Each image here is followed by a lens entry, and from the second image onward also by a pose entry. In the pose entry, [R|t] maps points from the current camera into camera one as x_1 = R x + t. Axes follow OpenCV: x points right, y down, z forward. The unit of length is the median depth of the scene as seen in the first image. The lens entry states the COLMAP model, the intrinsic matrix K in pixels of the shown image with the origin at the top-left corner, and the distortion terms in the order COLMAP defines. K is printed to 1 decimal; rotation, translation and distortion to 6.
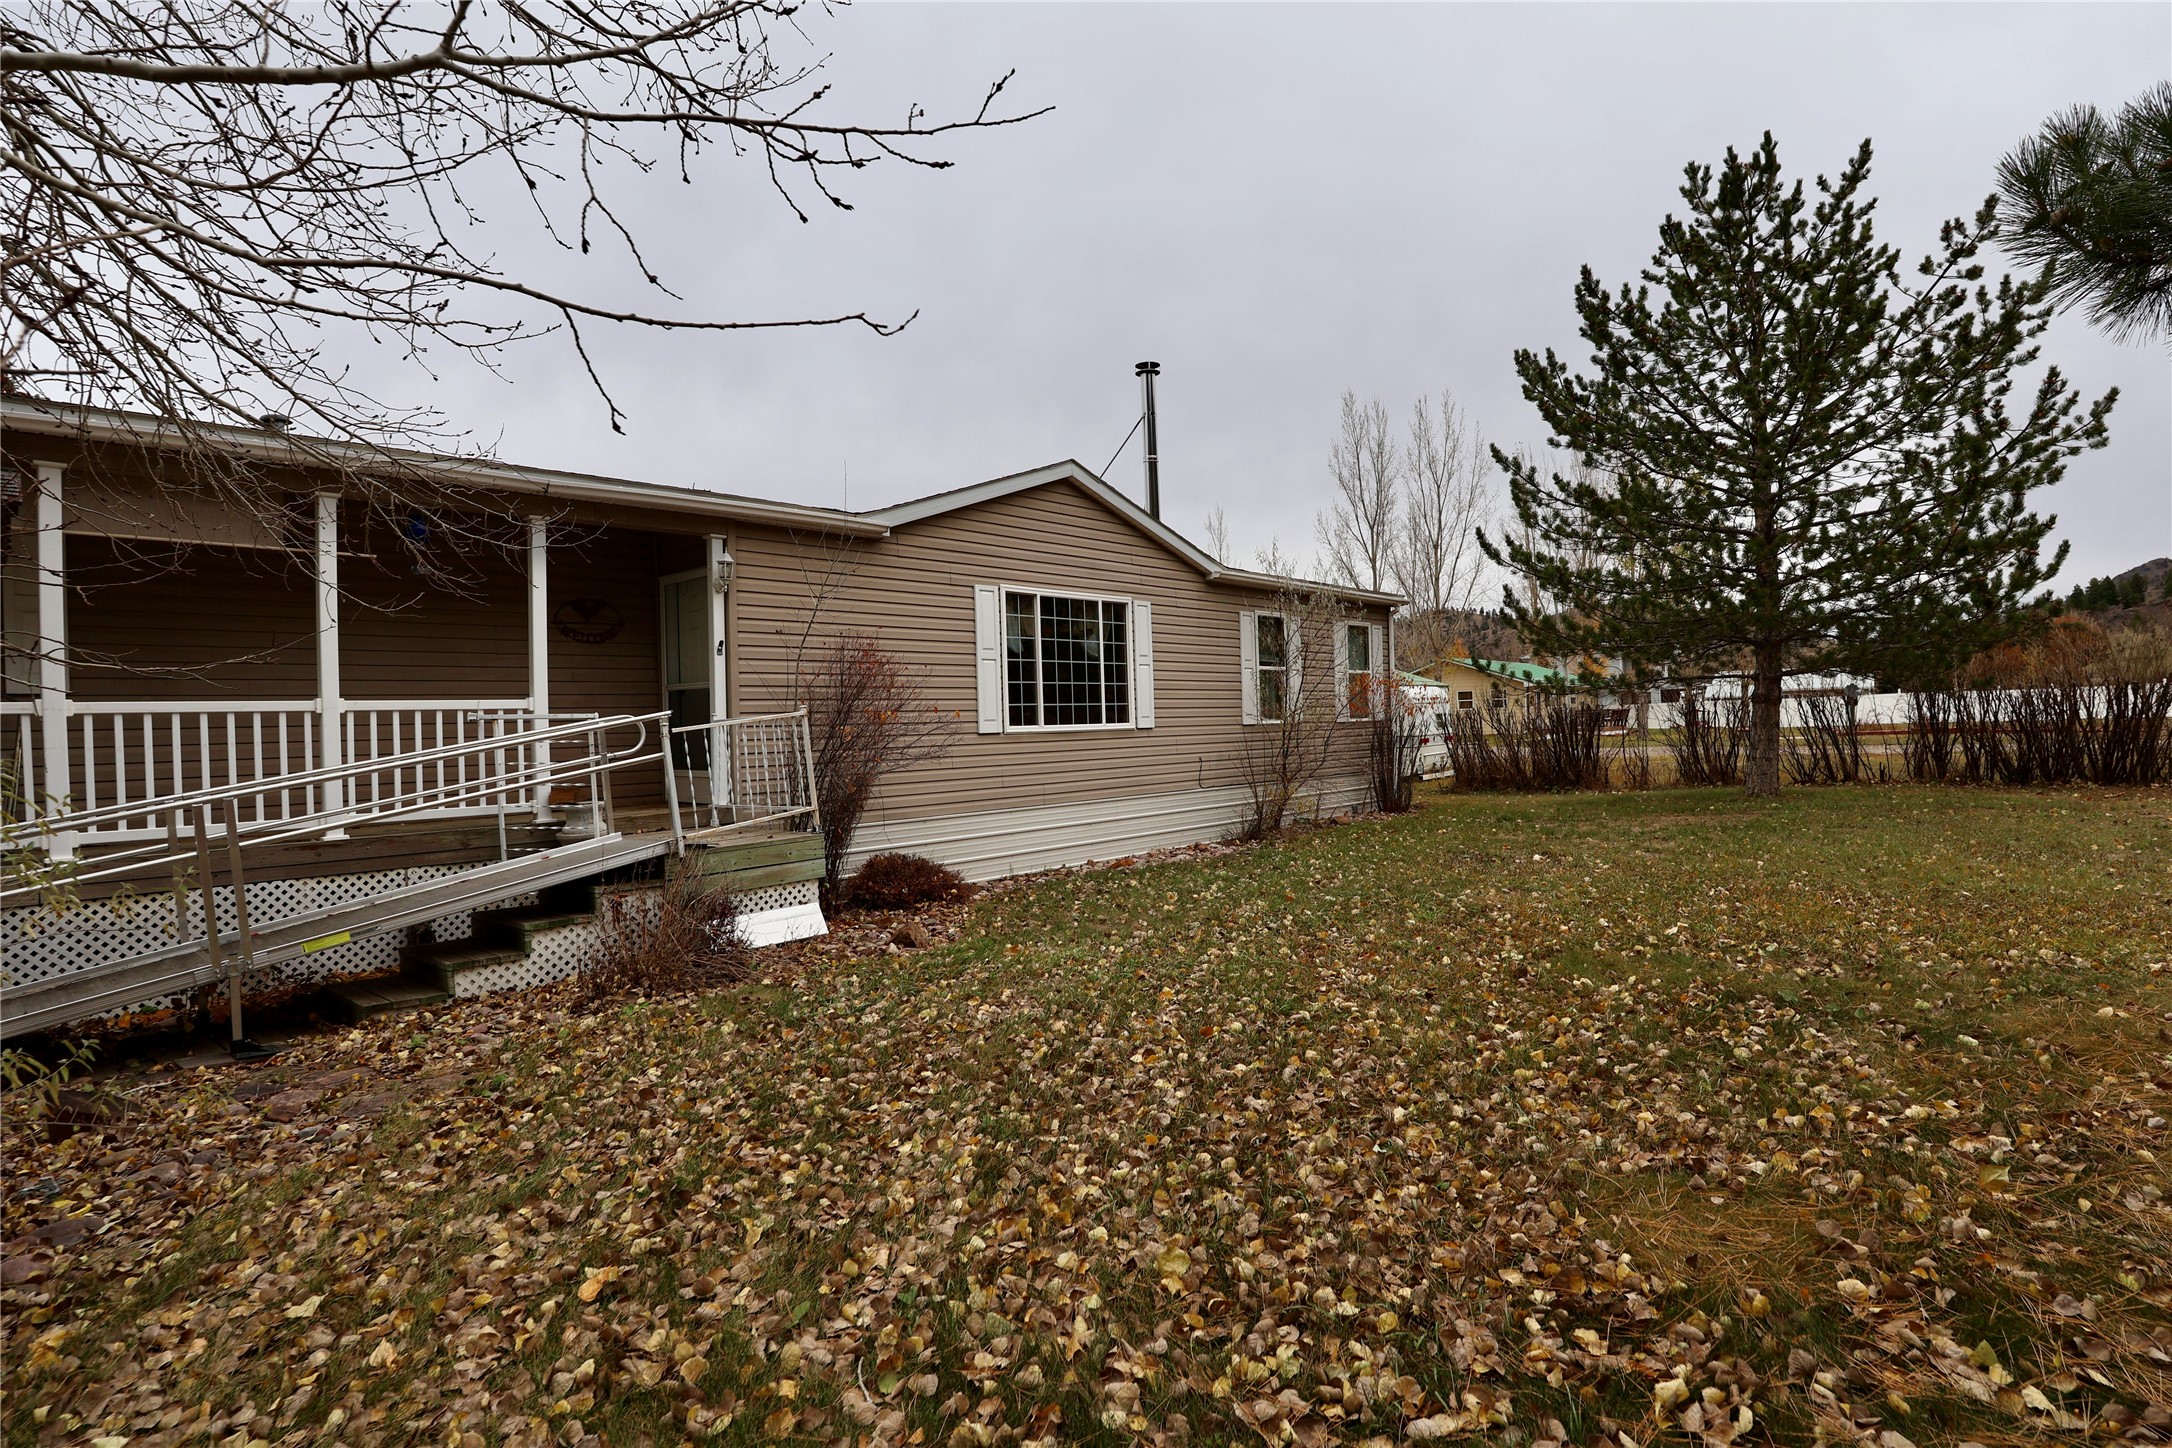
lens RADIAL K [[1101.7, 0, 1088.2], [0, 1101.7, 723.5], [0, 0, 1]] dist [-0.045610, 0.010219]
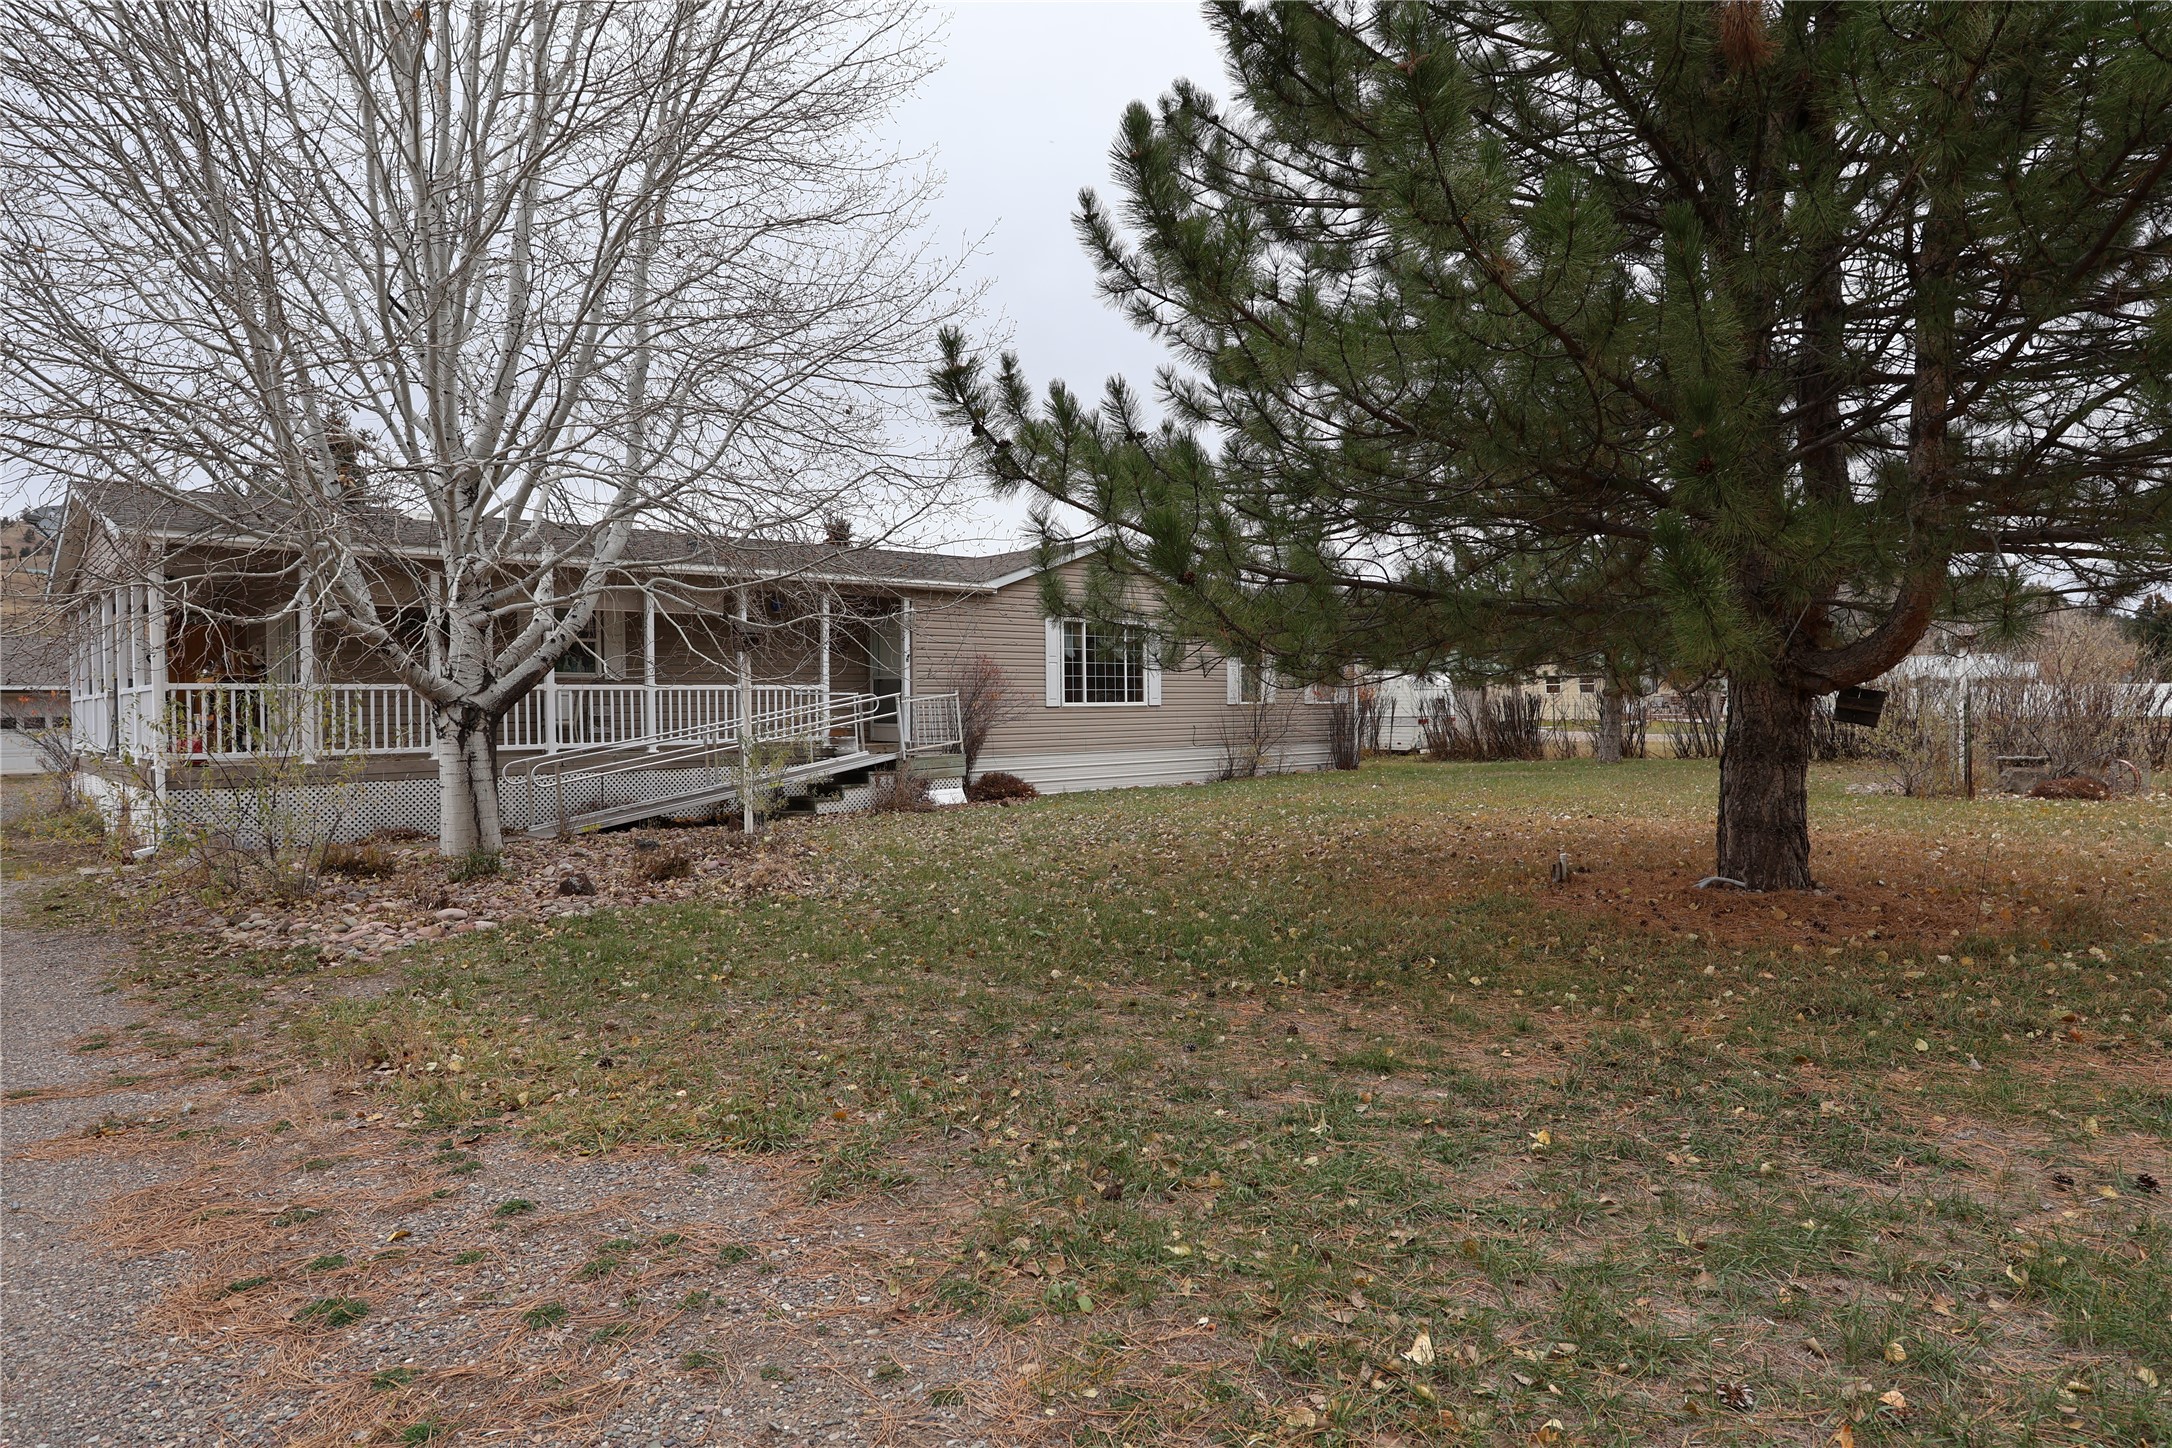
lens RADIAL K [[1282.4, 0, 1089.7], [0, 1282.4, 726.3], [0, 0, 1]] dist [-0.023958, 0.013788]
pose [[0.996916, 0.015697, -0.076889, 0.117059], [-0.014434, 0.999752, 0.016957, 0.004865], [0.077136, -0.015795, 0.996895, -0.940746]]
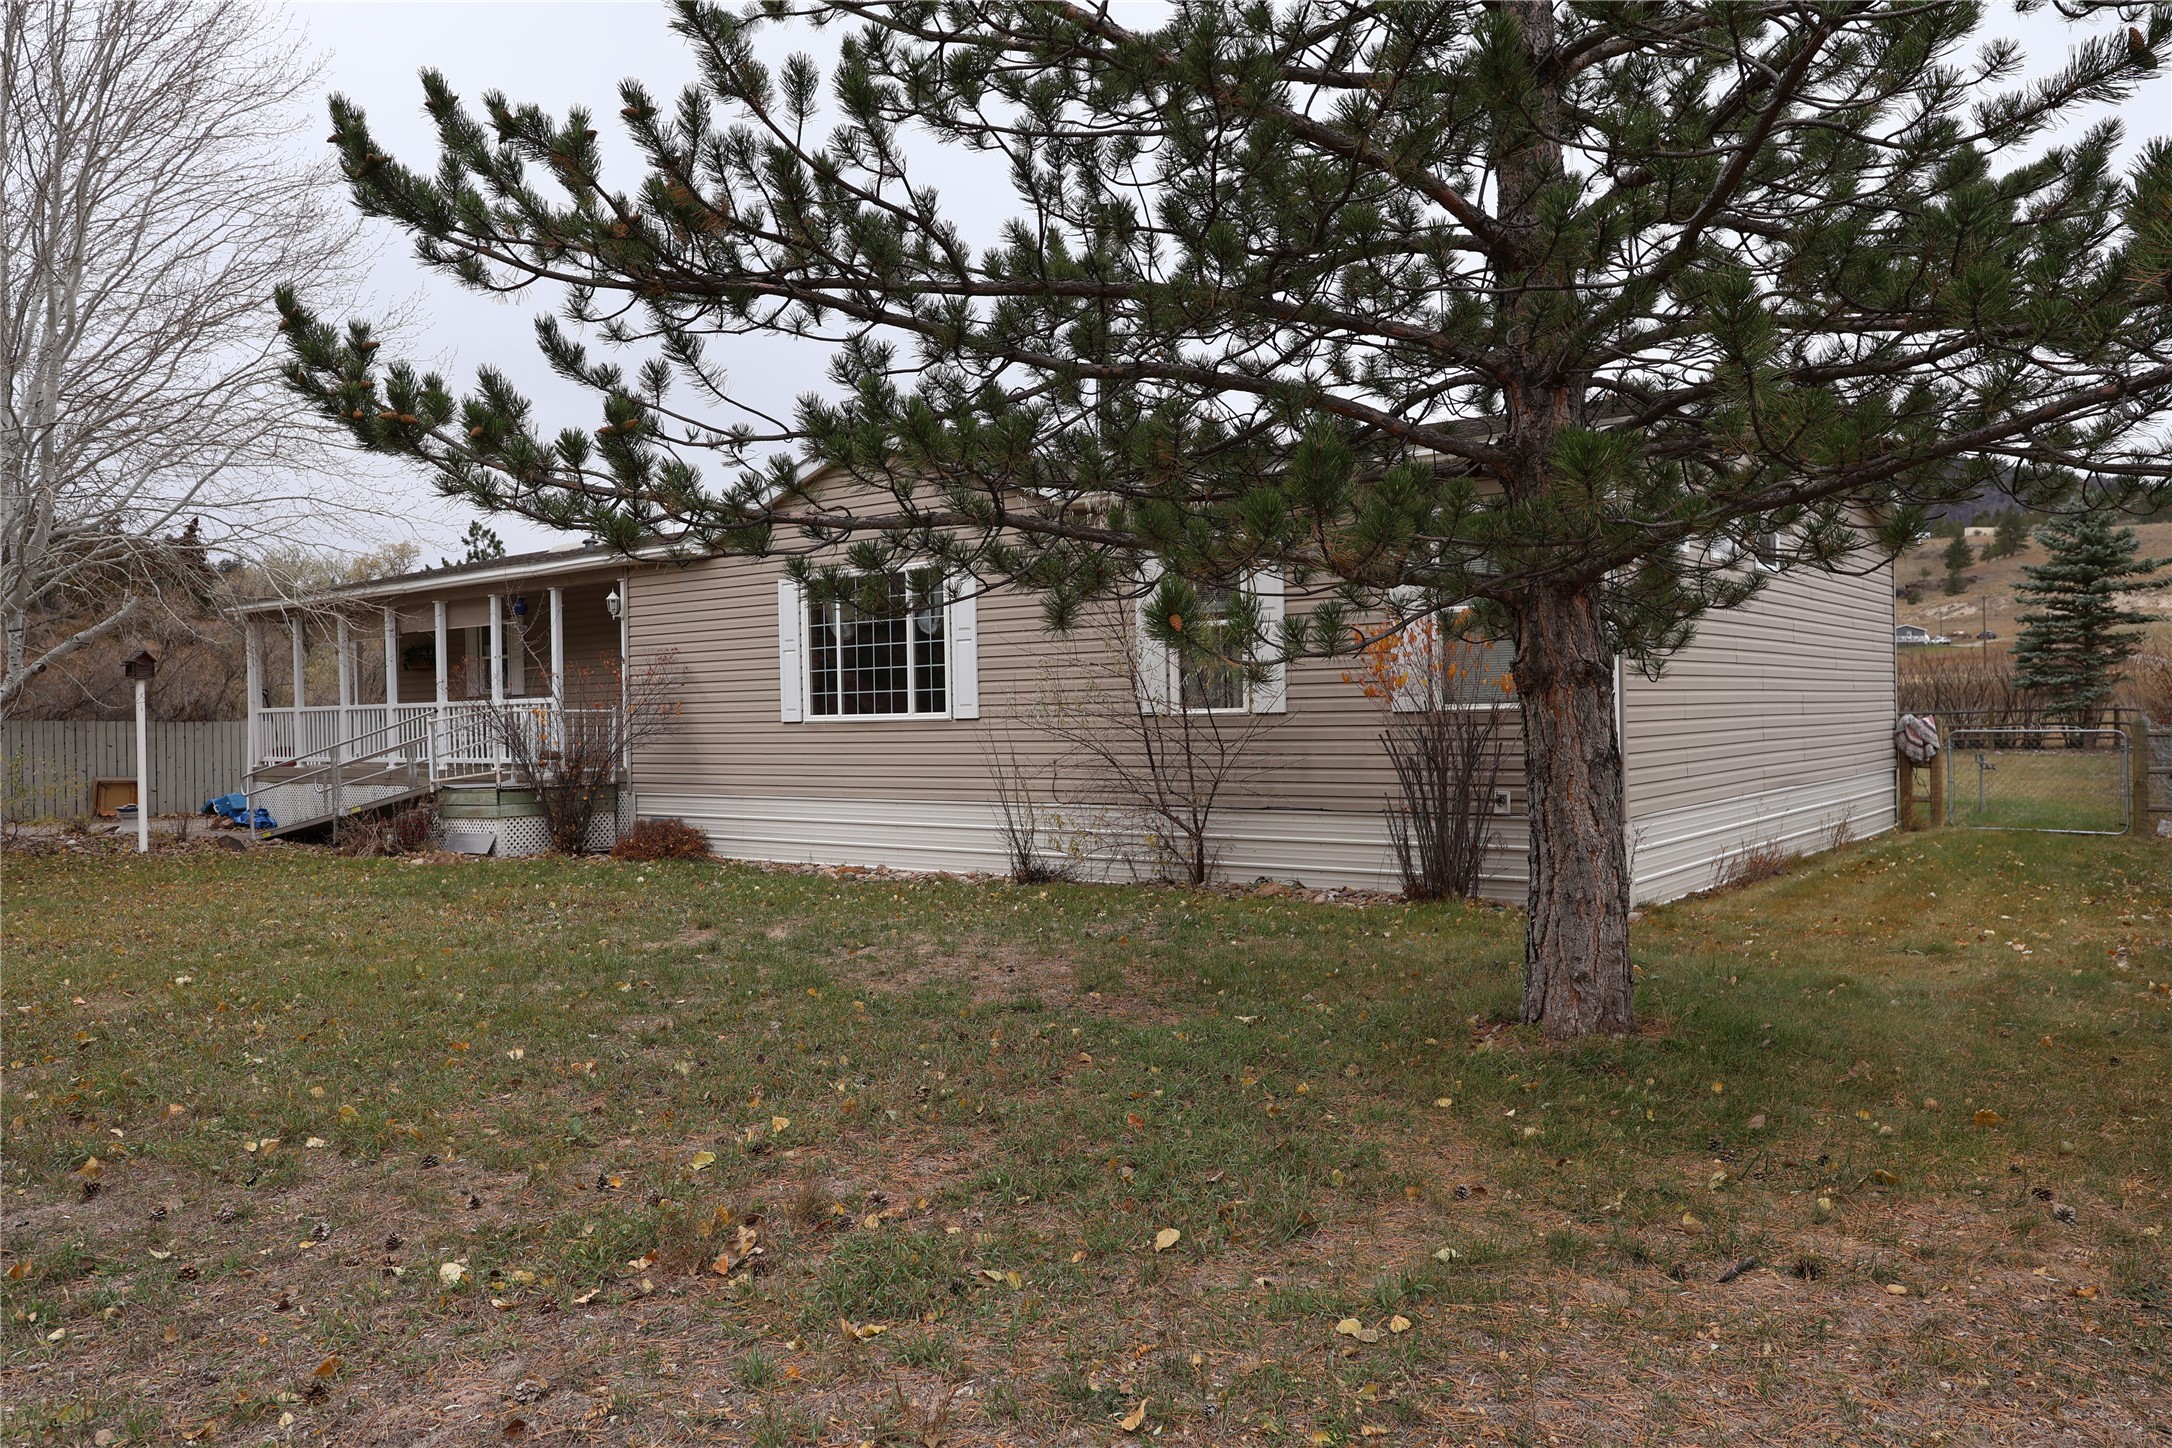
lens RADIAL K [[1580.9, 0, 1093.9], [0, 1580.9, 720.4], [0, 0, 1]] dist [-0.002978, 0.029881]
pose [[0.075682, 0.032833, -0.996591, 1.414594], [0.022336, 0.999151, 0.034613, -0.037897], [0.996882, -0.024880, 0.074884, 1.182771]]
